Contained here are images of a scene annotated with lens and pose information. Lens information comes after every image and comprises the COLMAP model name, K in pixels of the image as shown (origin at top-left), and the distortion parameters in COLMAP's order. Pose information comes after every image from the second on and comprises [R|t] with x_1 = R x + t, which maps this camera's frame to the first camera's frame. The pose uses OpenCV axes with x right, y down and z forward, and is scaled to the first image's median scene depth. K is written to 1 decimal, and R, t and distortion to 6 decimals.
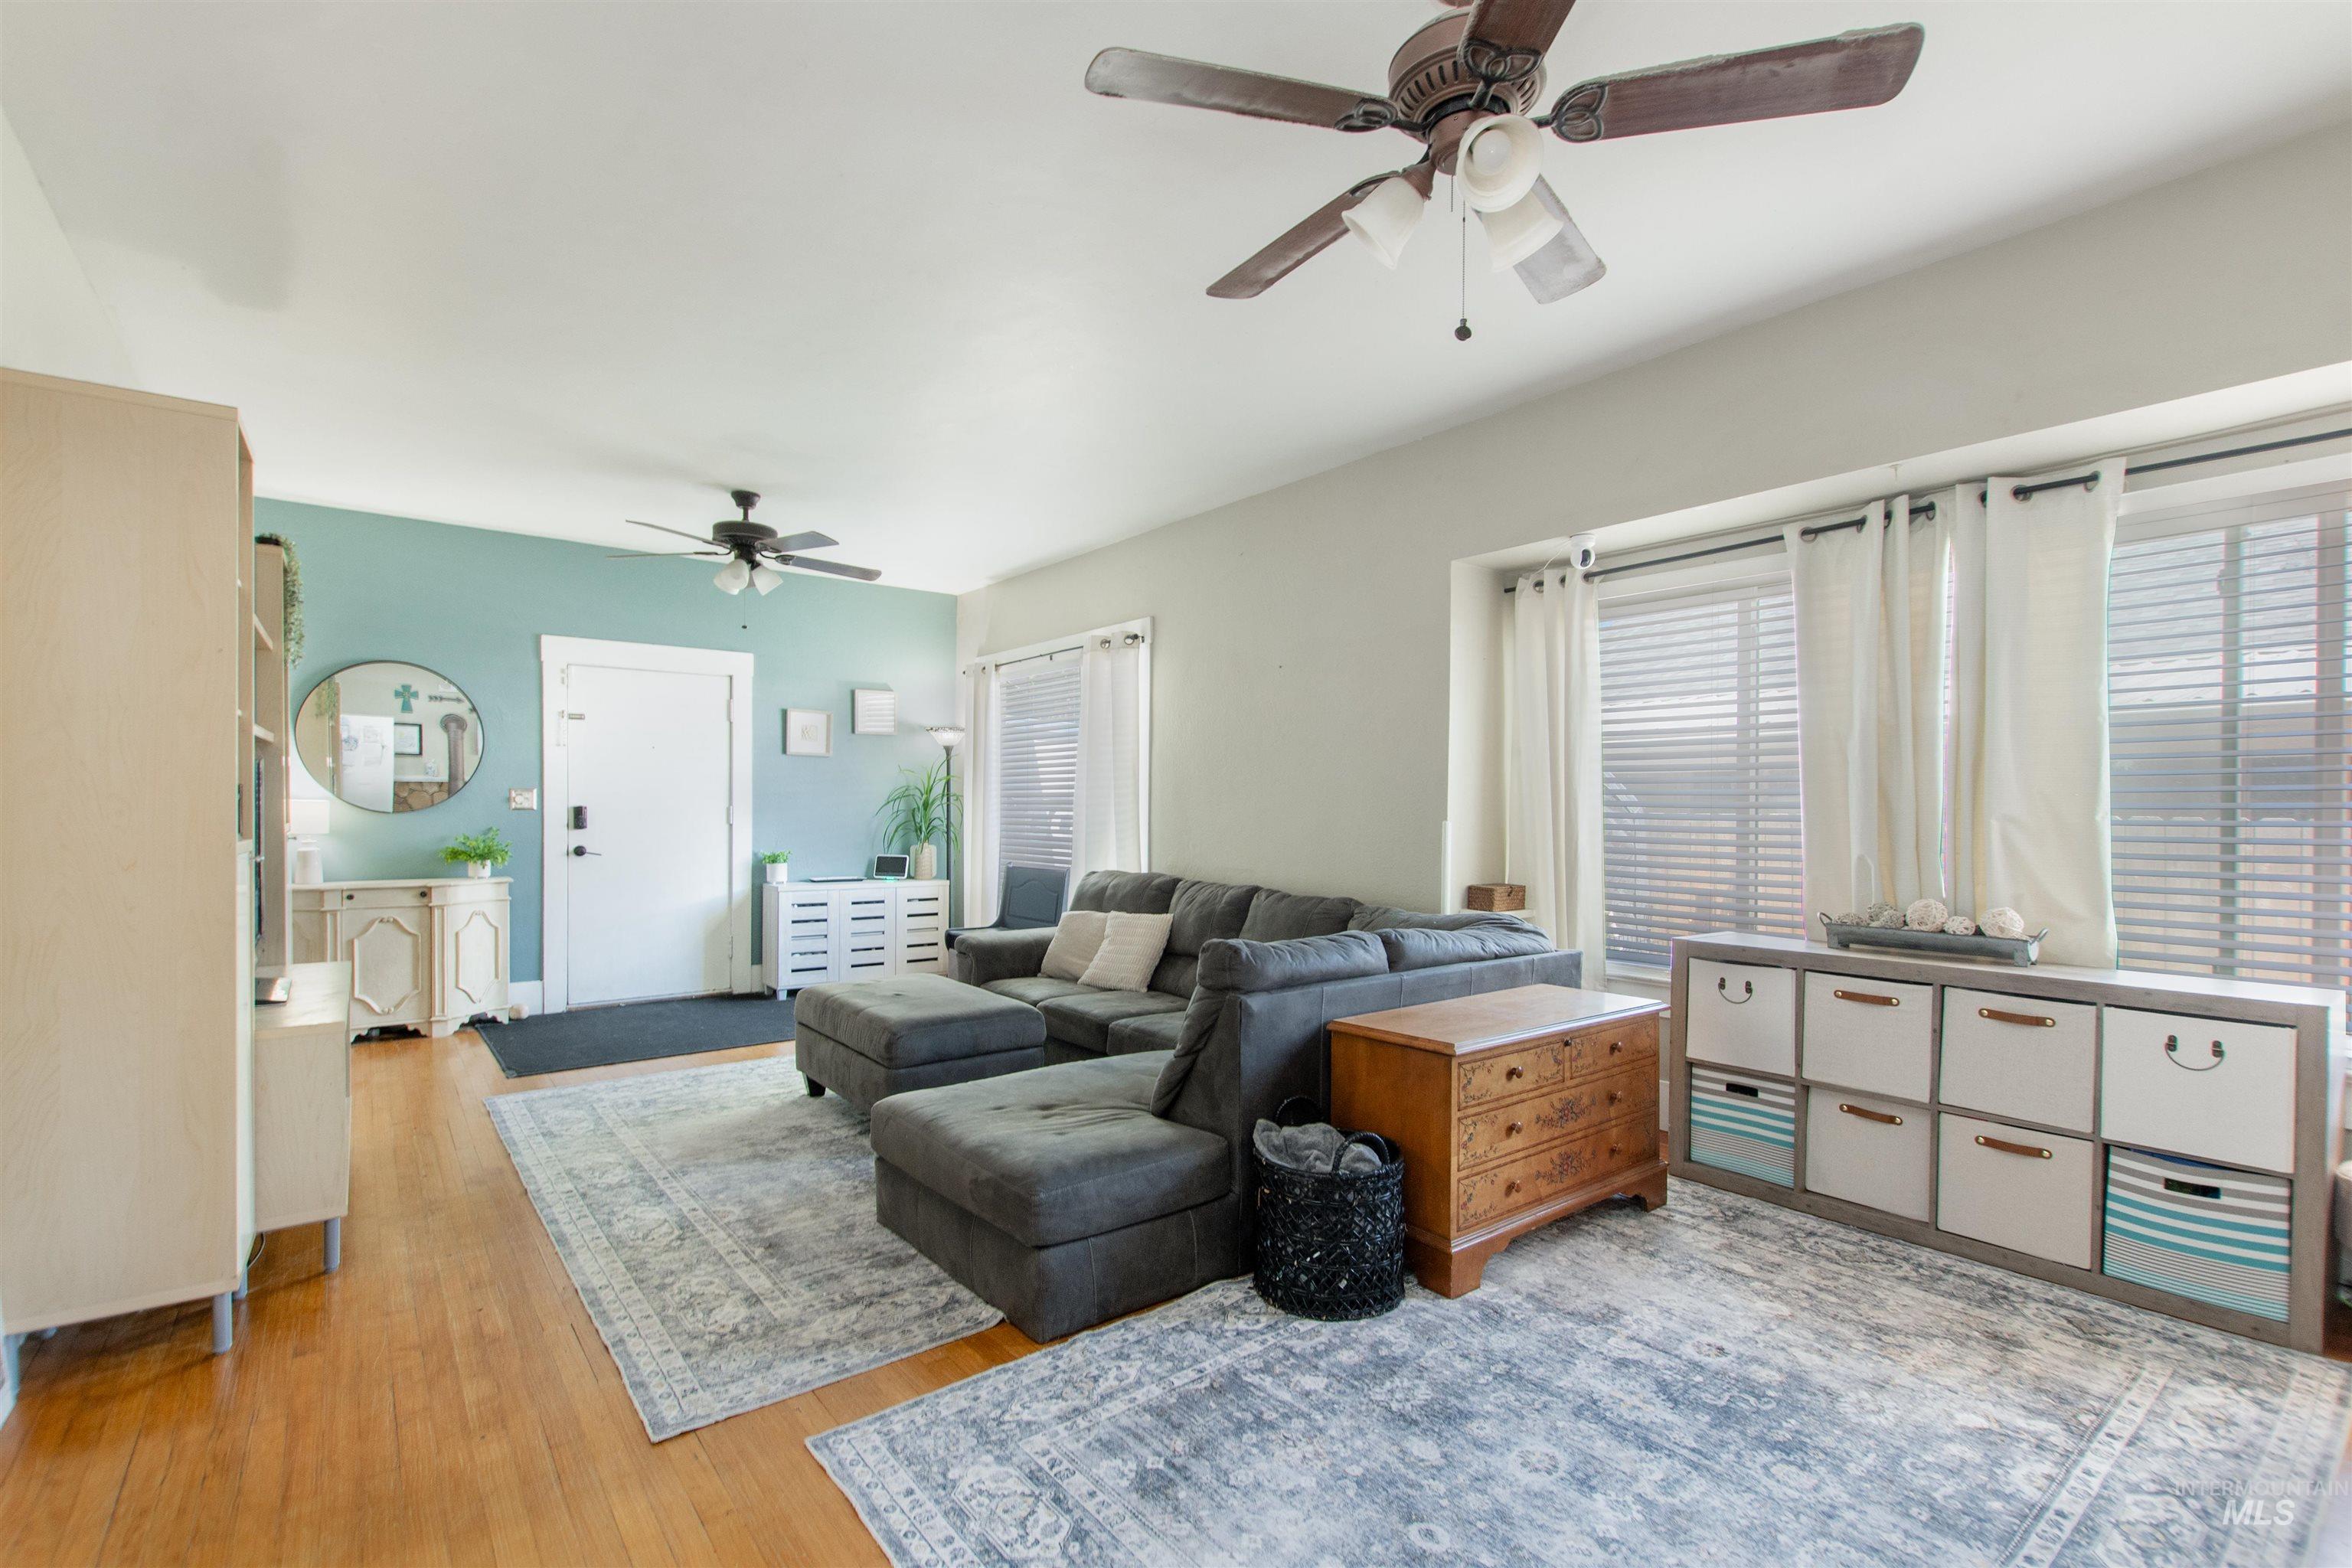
lens RADIAL K [[1047.3, 0, 1166.5], [0, 1047.3, 832.6], [0, 0, 1]] dist [0.018315, -0.004414]
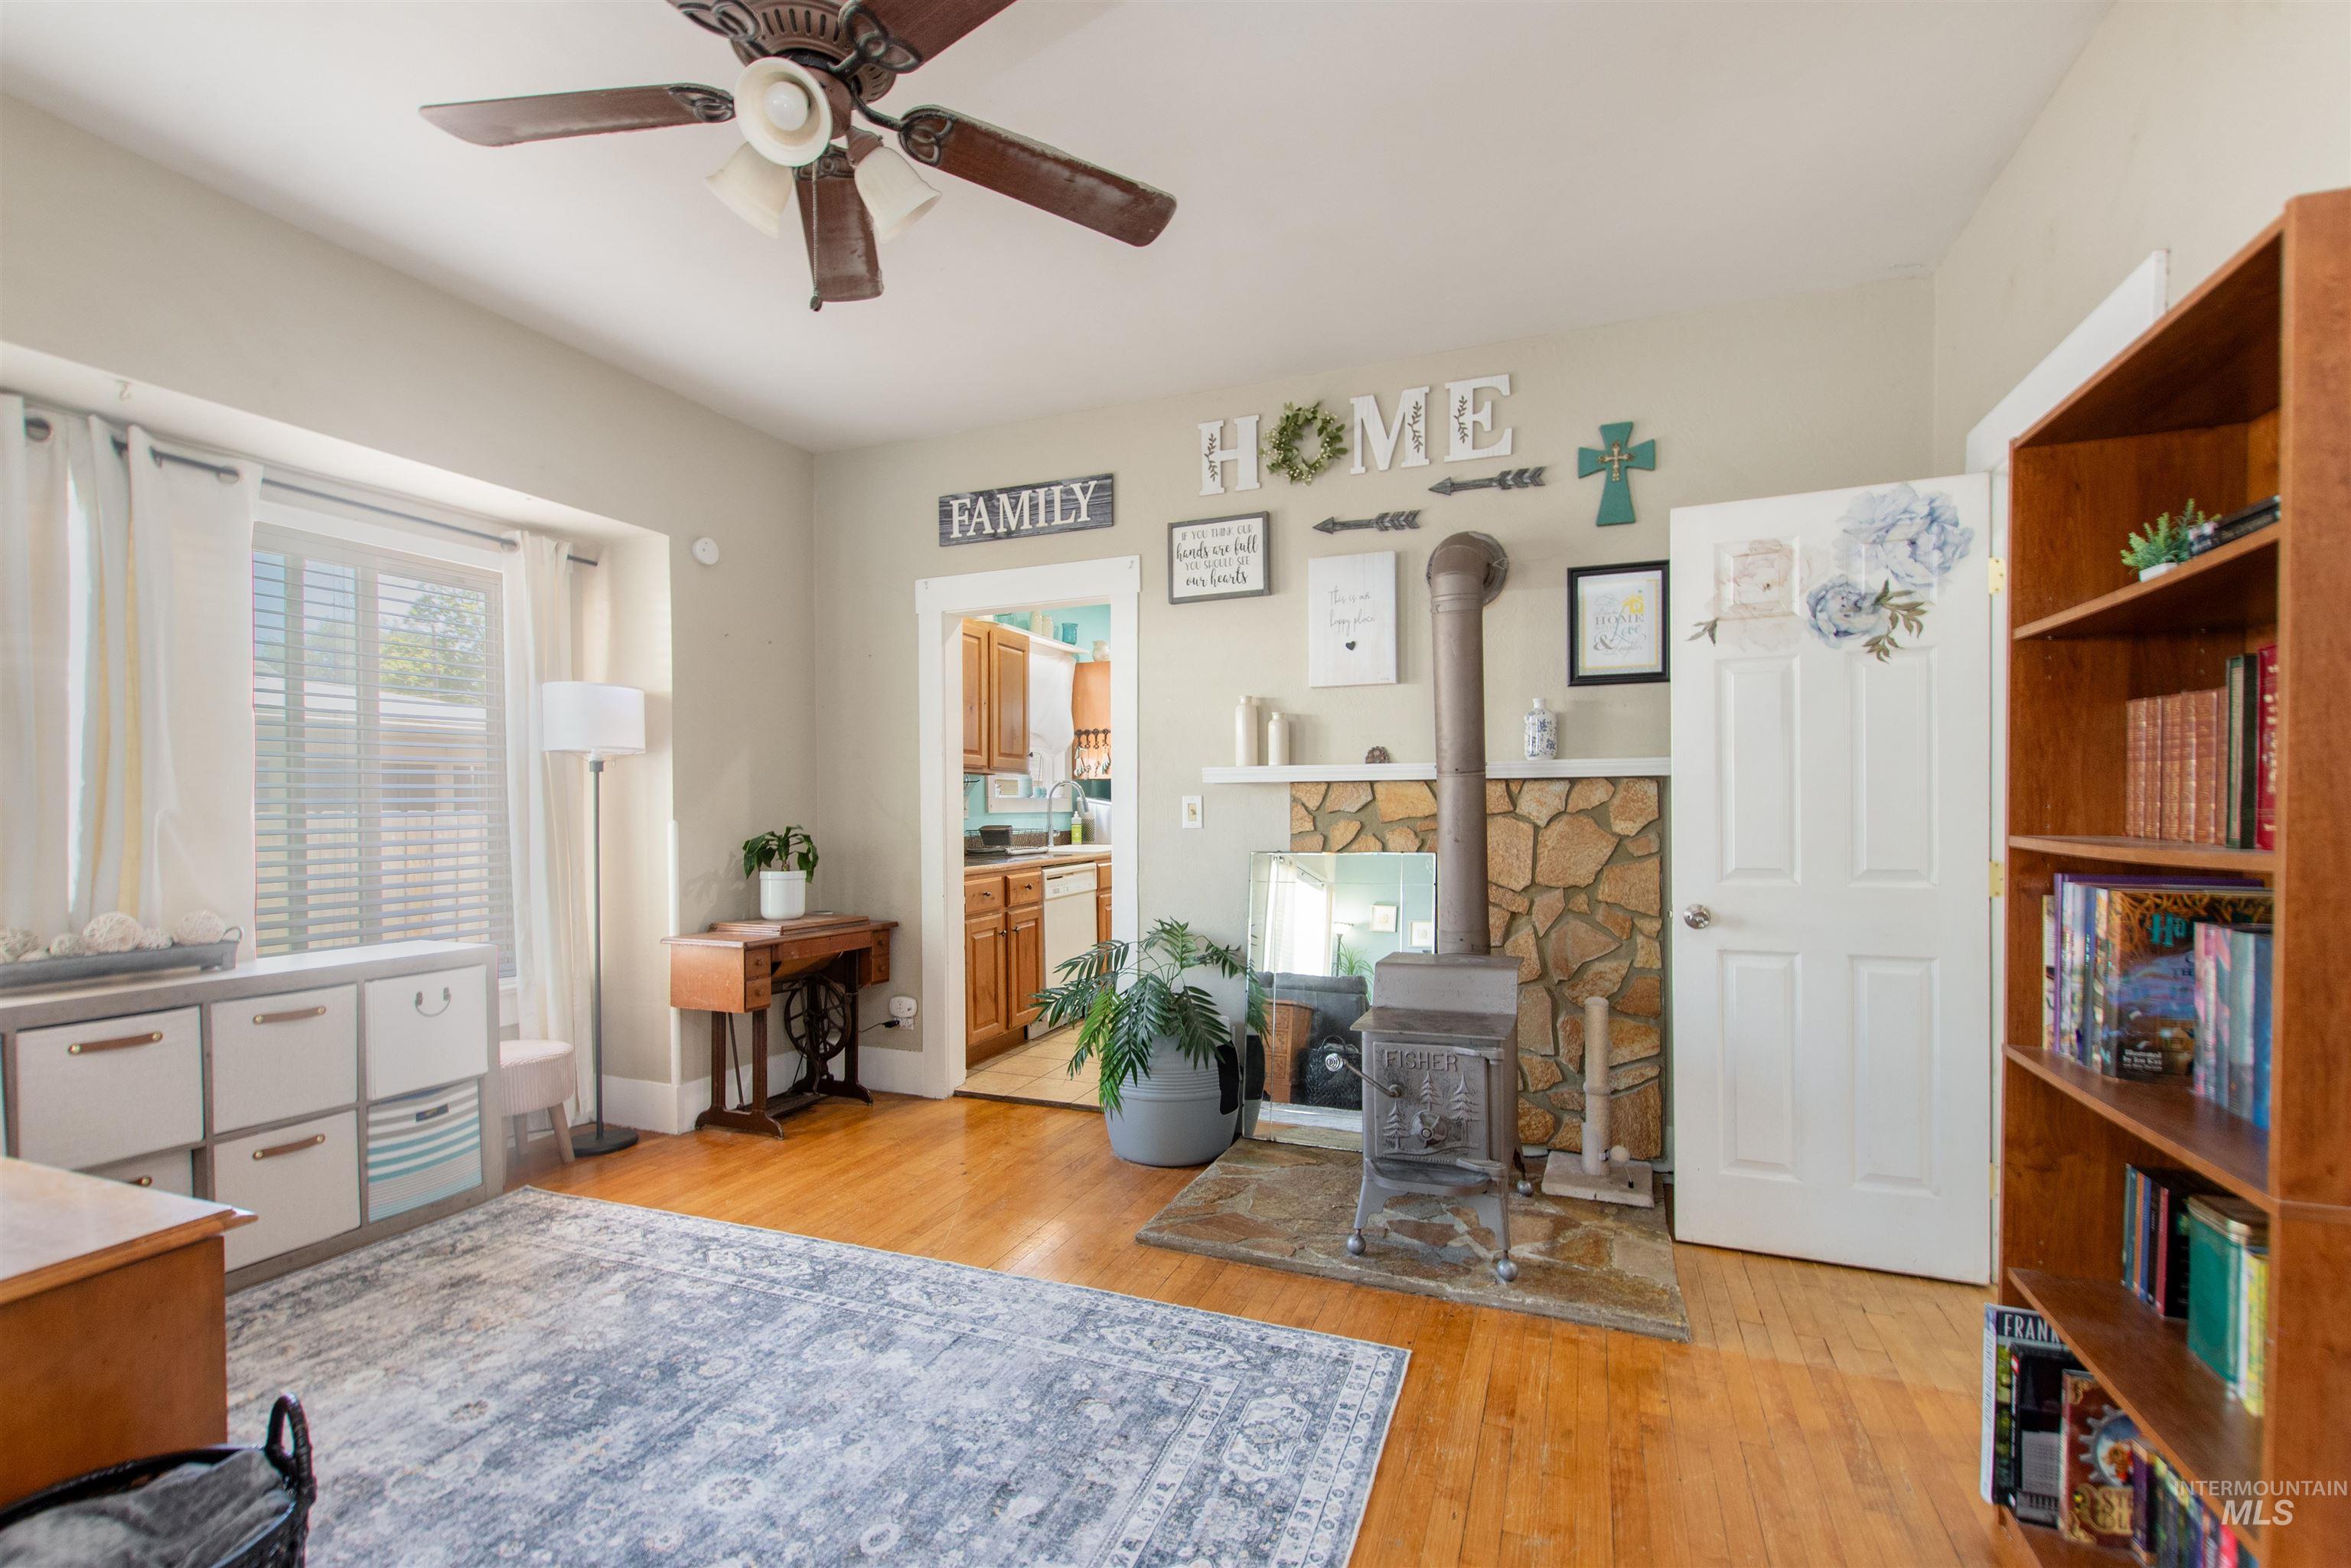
lens RADIAL K [[1046.8, 0, 1166.0], [0, 1046.8, 832.5], [0, 0, 1]] dist [0.018315, -0.004414]
pose [[-0.504983, -0.023791, 0.862801, -0.505934], [0.021937, 0.998943, 0.040384, -0.018967], [-0.862850, 0.039321, -0.503928, 0.867761]]
